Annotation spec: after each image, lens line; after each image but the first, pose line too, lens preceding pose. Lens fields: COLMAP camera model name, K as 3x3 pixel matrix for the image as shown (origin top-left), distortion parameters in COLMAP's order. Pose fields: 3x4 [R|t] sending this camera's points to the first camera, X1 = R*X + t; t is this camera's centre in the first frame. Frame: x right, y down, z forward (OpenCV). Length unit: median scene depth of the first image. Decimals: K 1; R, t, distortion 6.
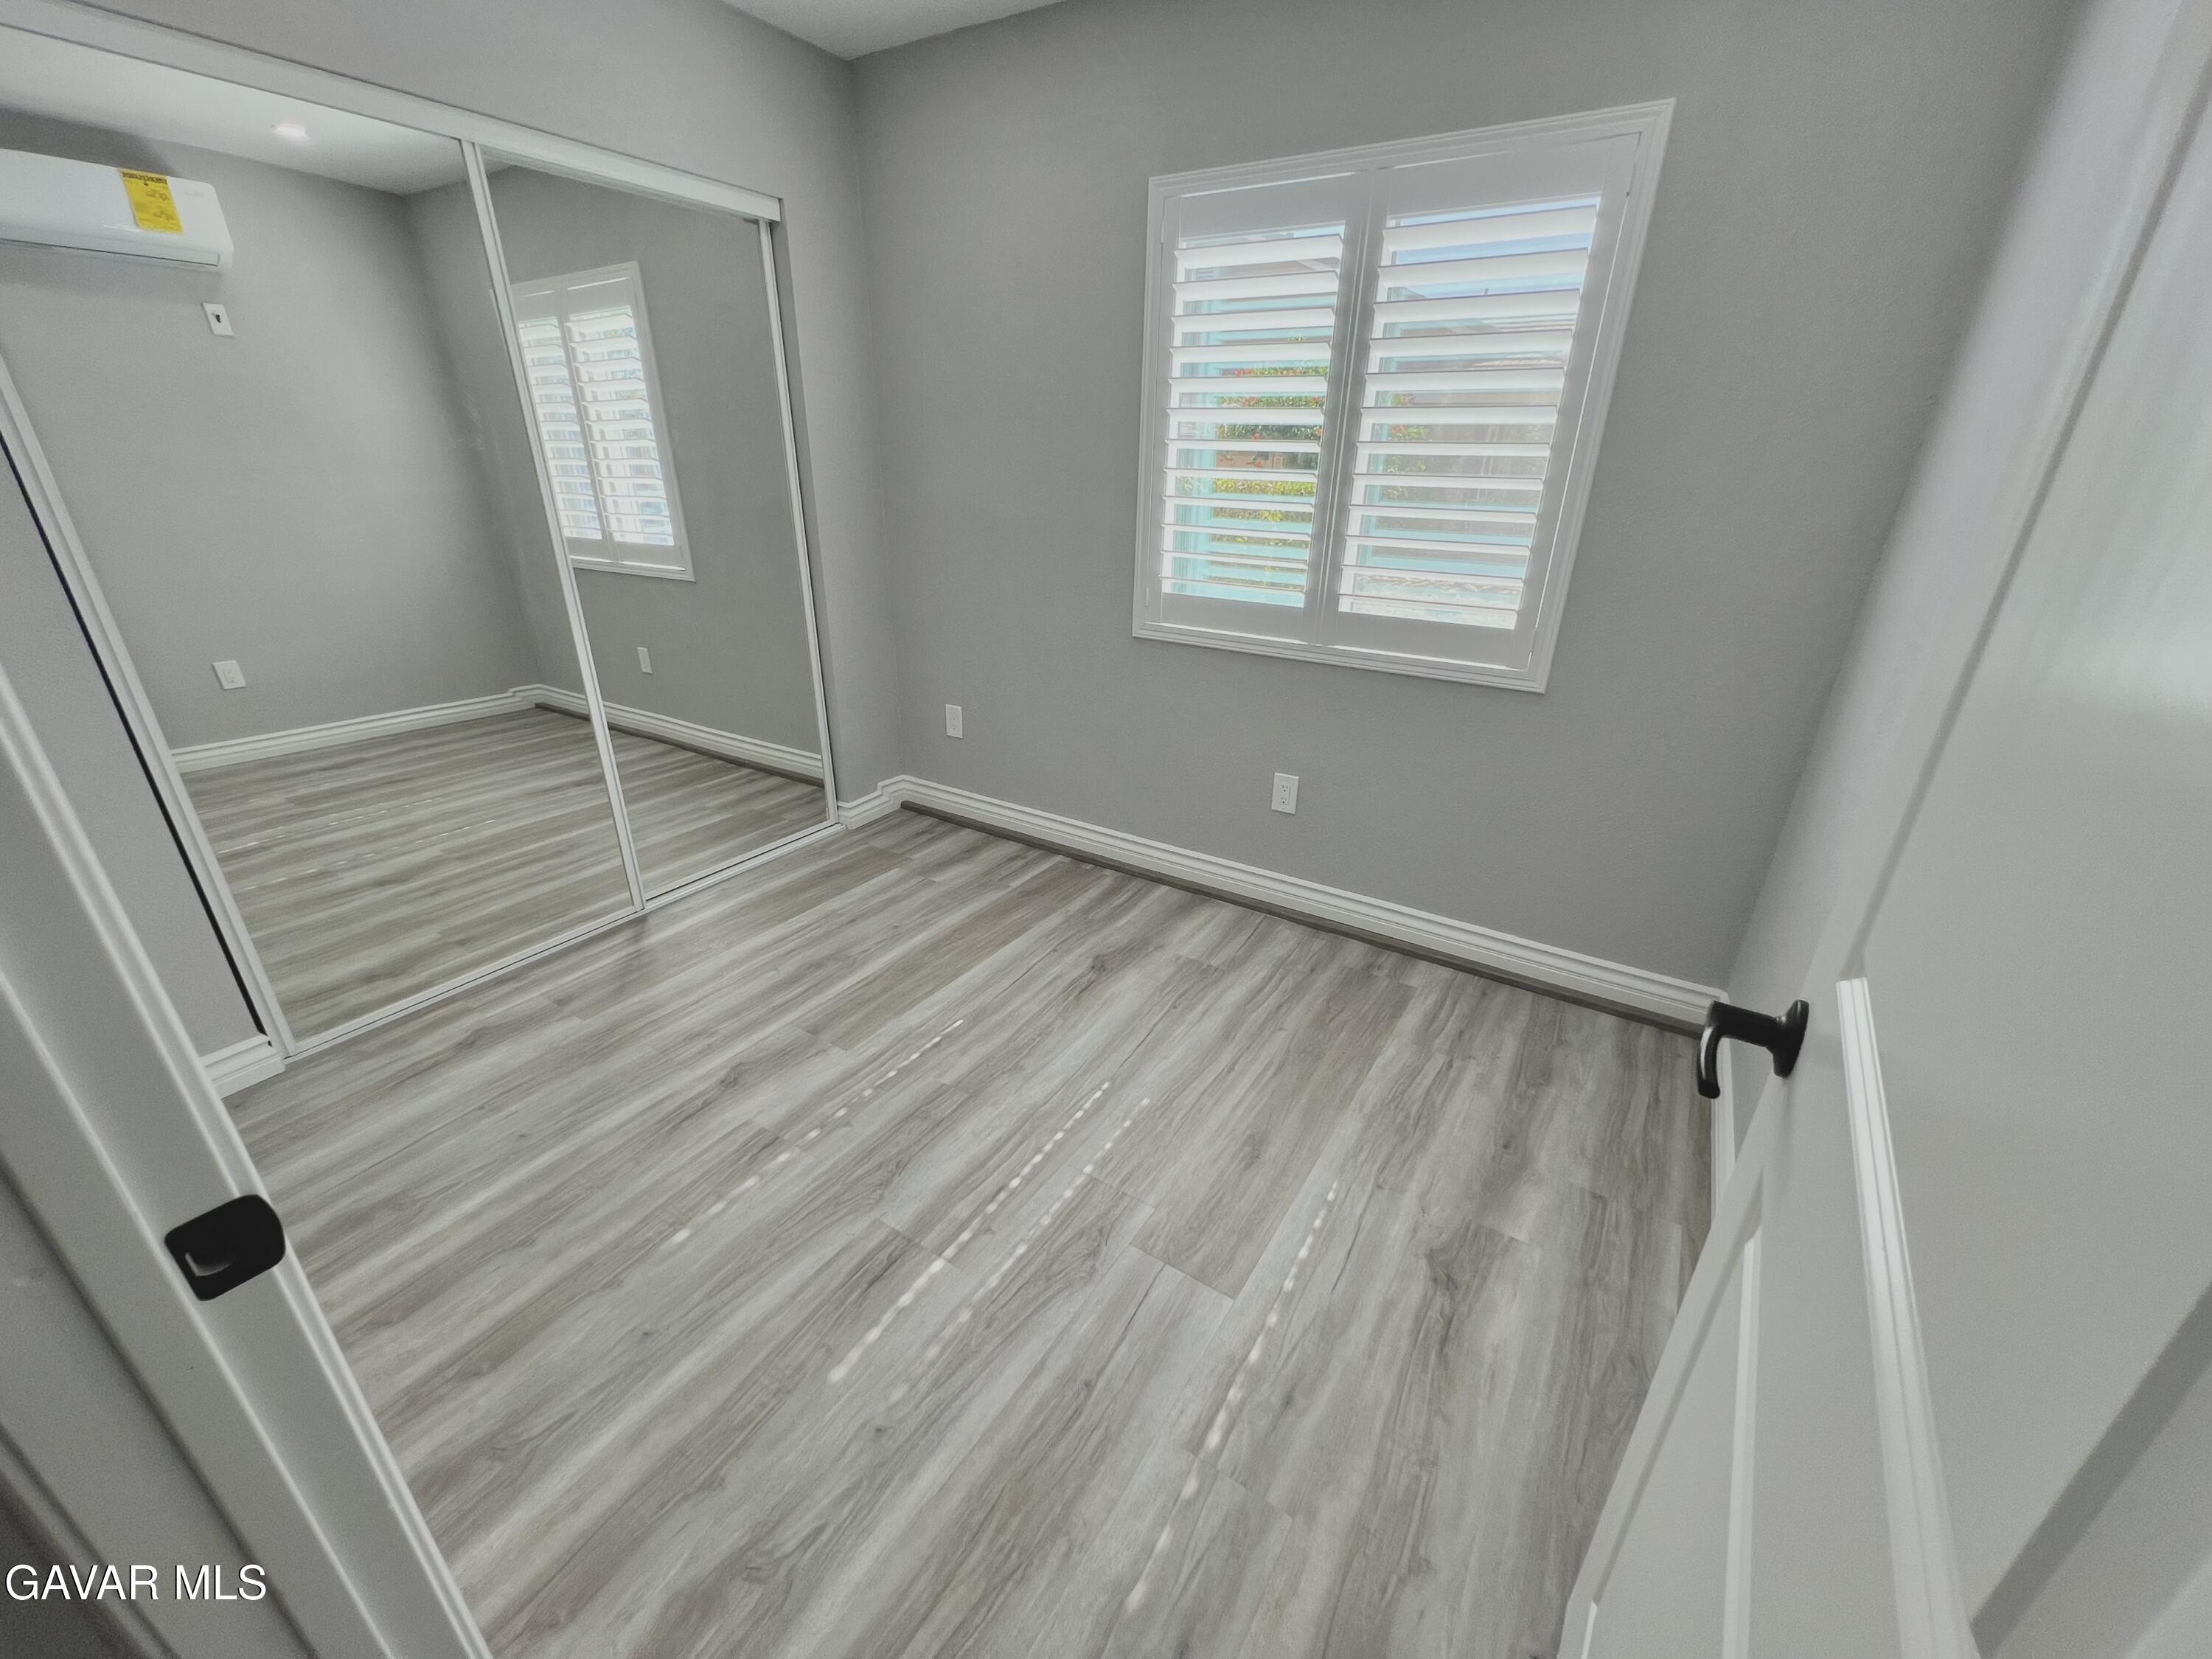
lens RADIAL K [[888.4, 0, 1089.7], [0, 888.4, 840.2], [0, 0, 1]] dist [-0.003197, 0.000992]
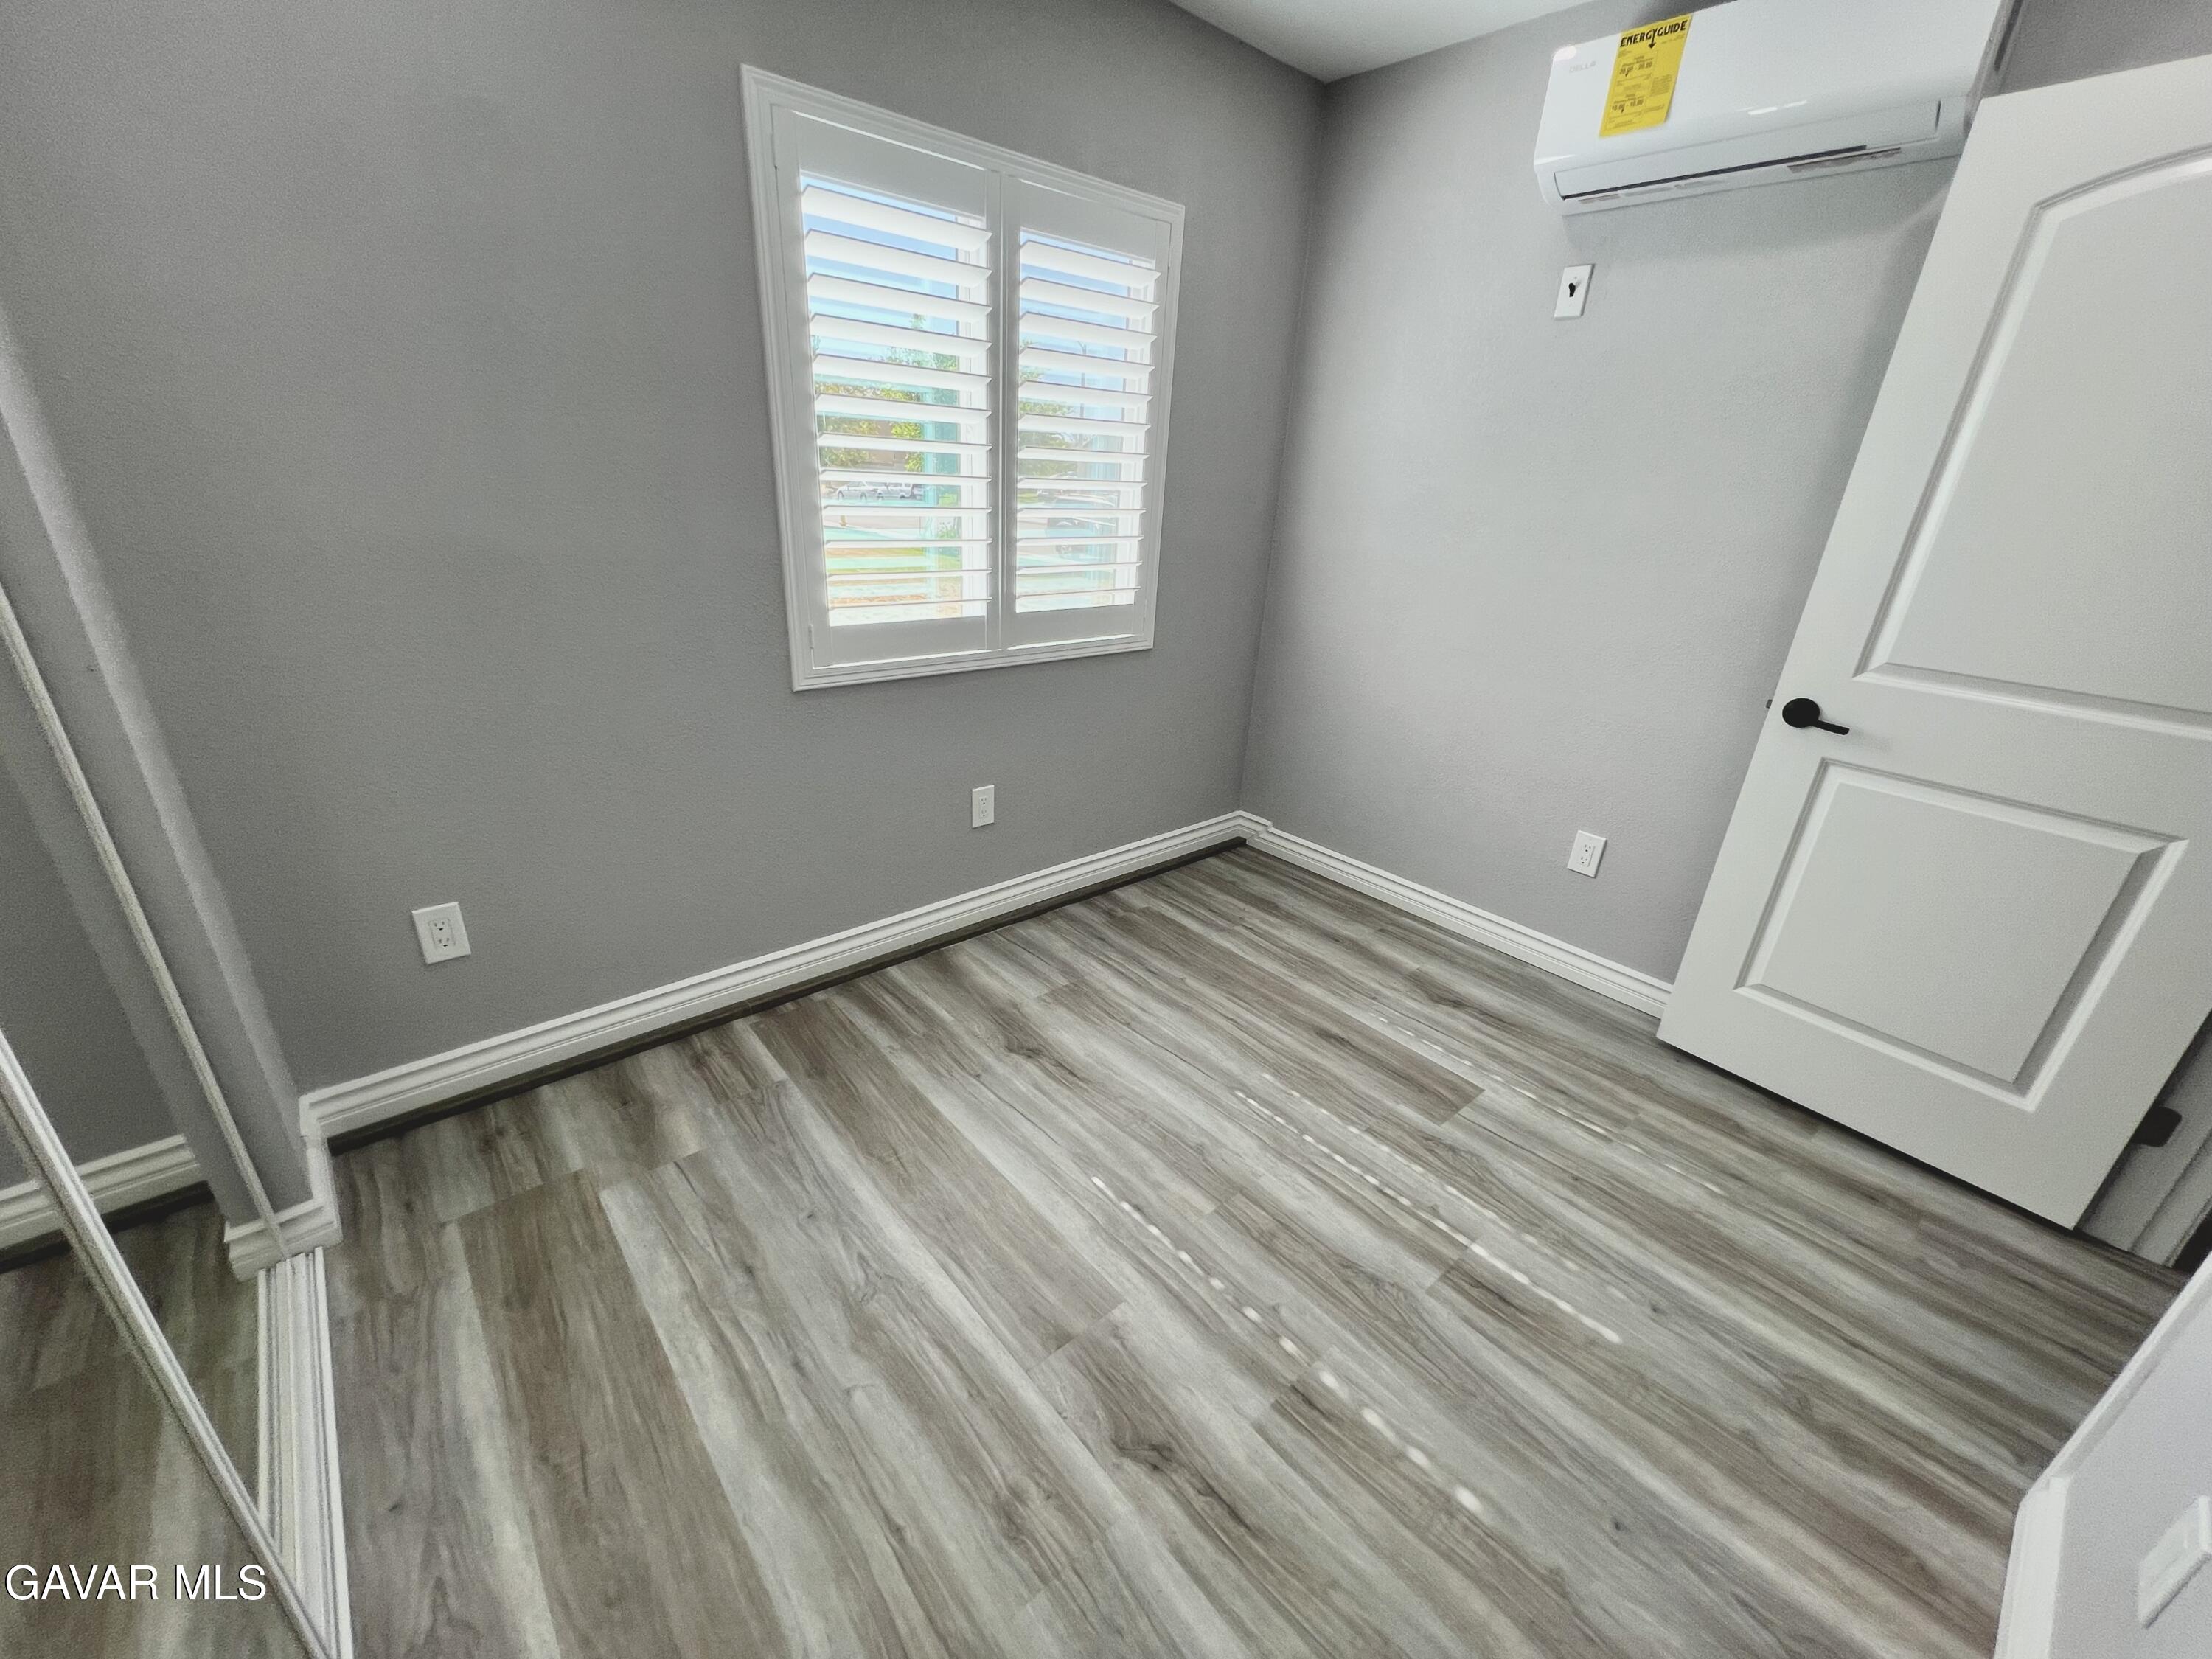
lens RADIAL K [[888.4, 0, 1107.0], [0, 888.4, 842.7], [0, 0, 1]] dist [-0.003197, 0.000992]
pose [[0.274526, -0.378966, 0.883753, -0.787001], [0.345319, 0.896610, 0.277211, -0.306086], [-0.897435, 0.229075, 0.377007, 0.666253]]
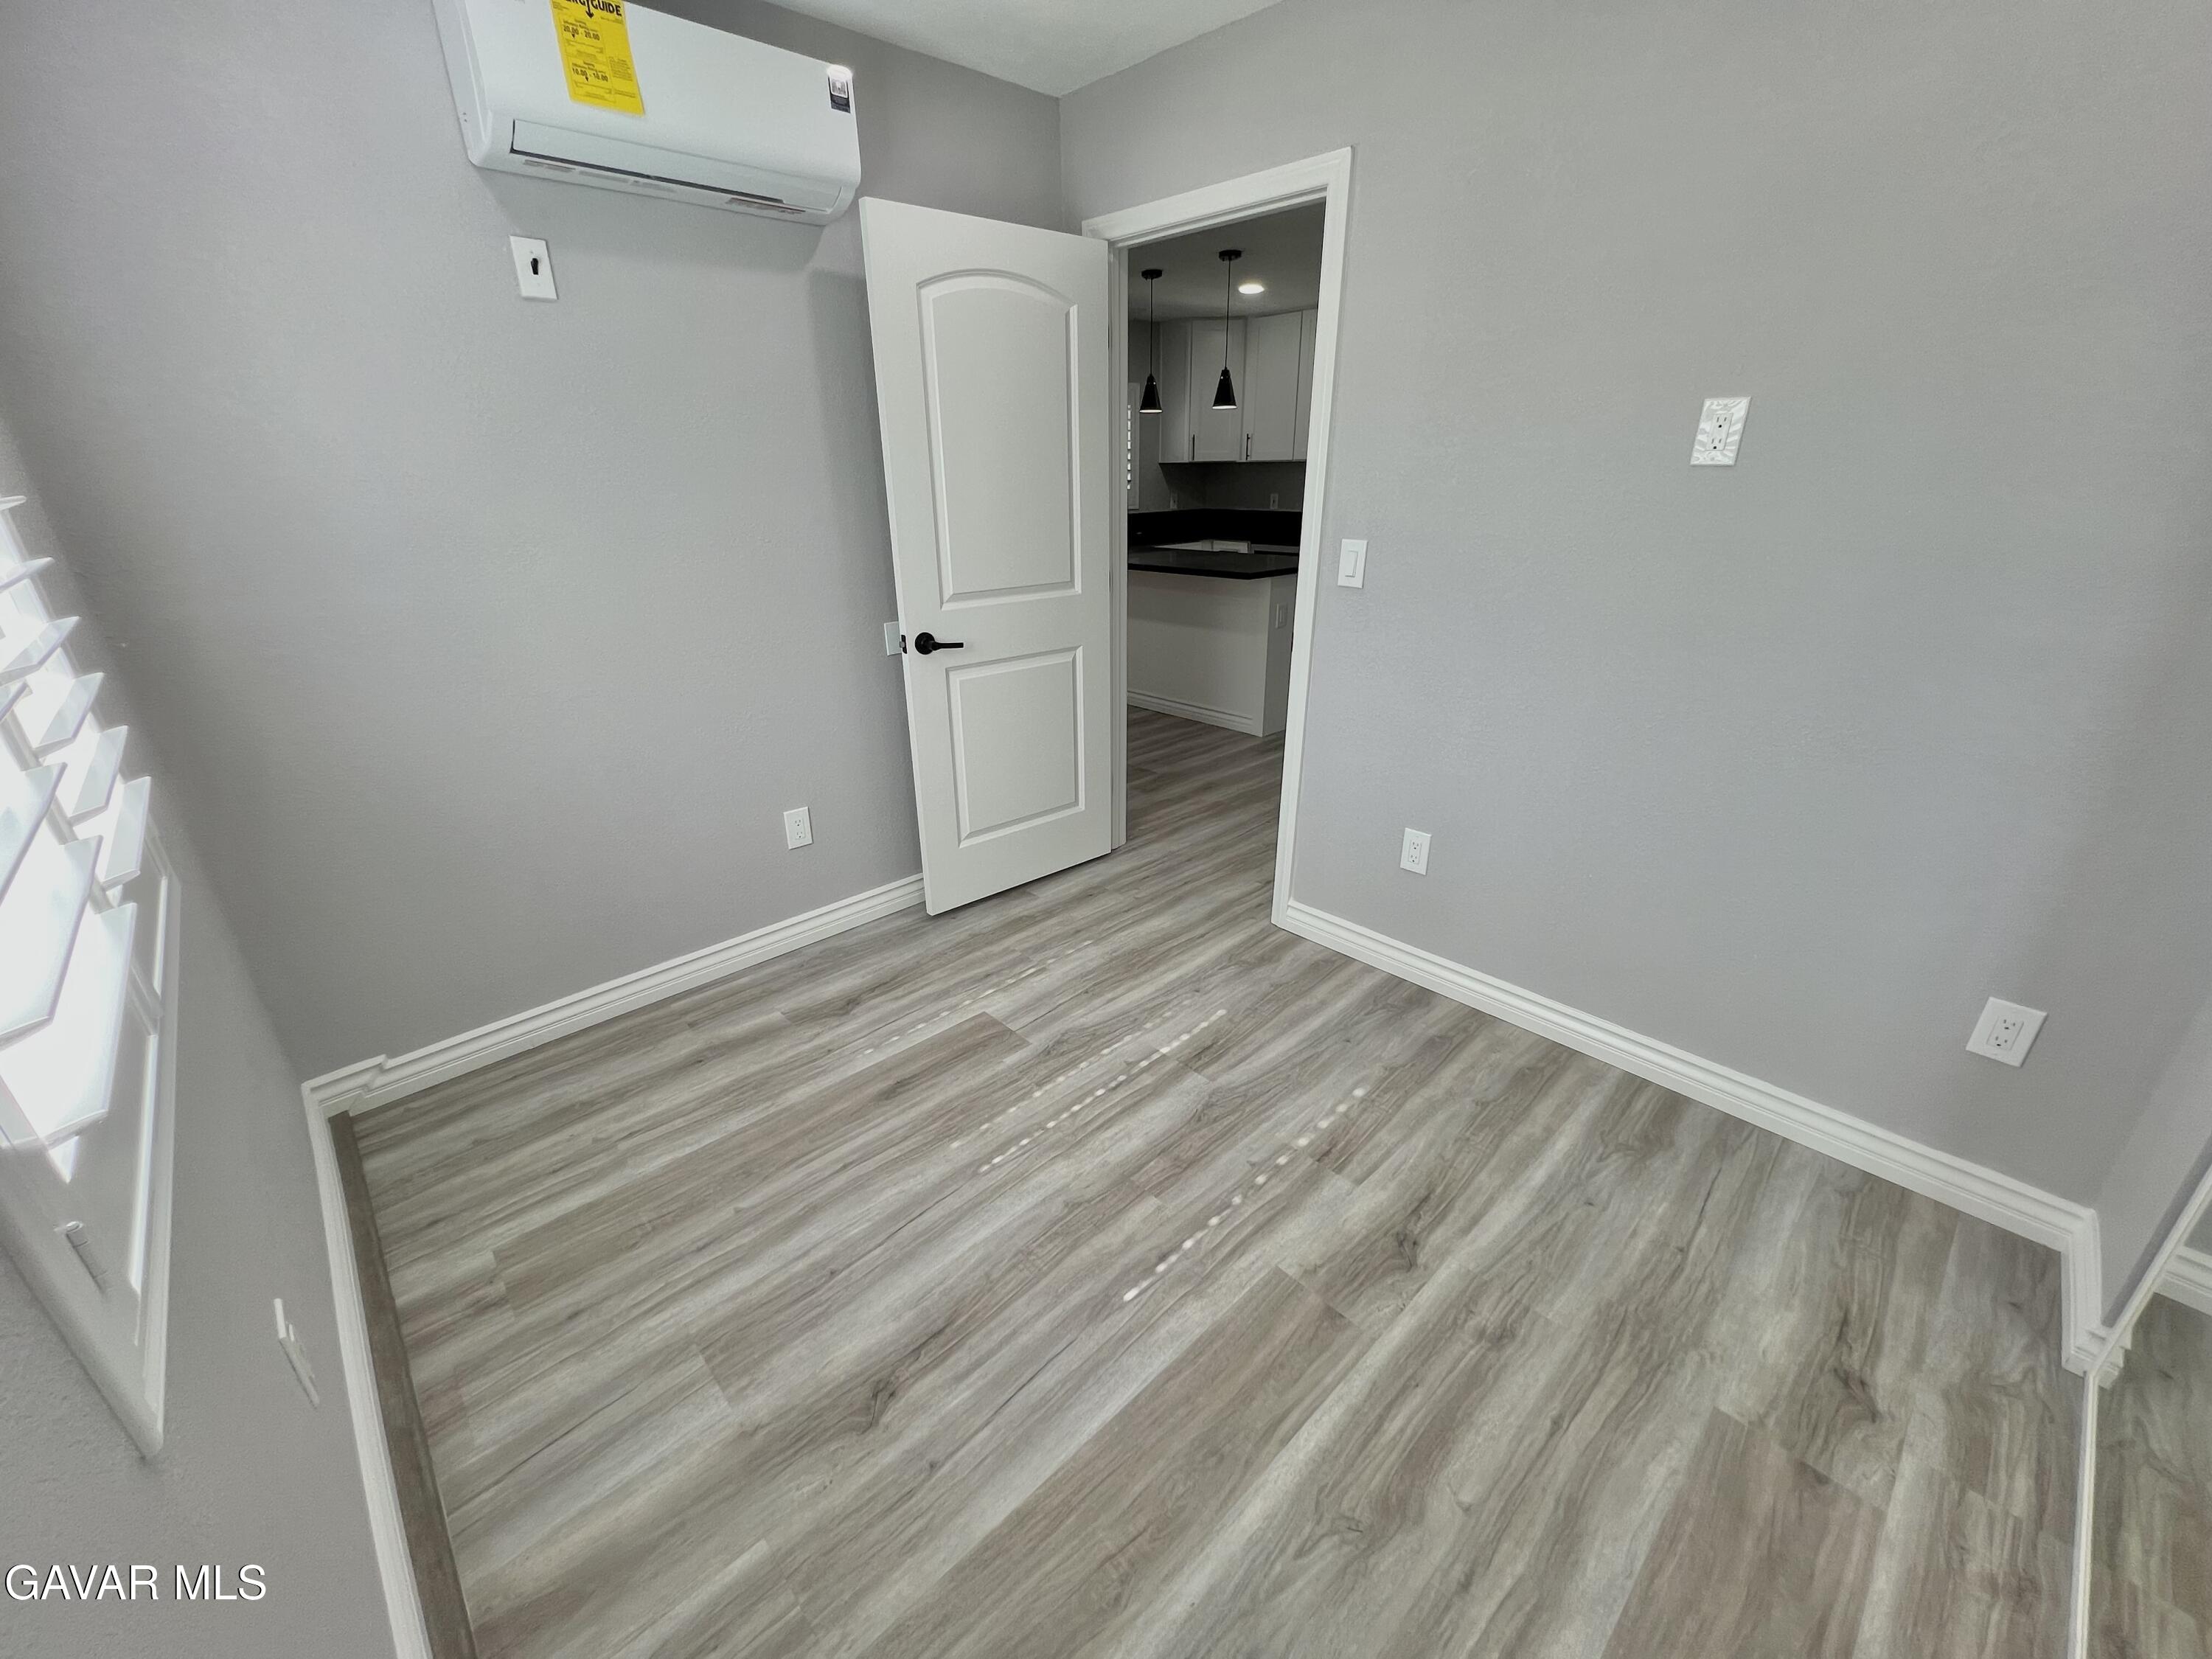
lens RADIAL K [[888.4, 0, 1096.0], [0, 888.4, 841.5], [0, 0, 1]] dist [-0.003197, 0.000992]
pose [[-0.971030, -0.096869, 0.218441, -0.257596], [0.093011, 0.688836, 0.718925, -0.603790], [-0.220112, 0.718416, -0.659871, 1.303047]]
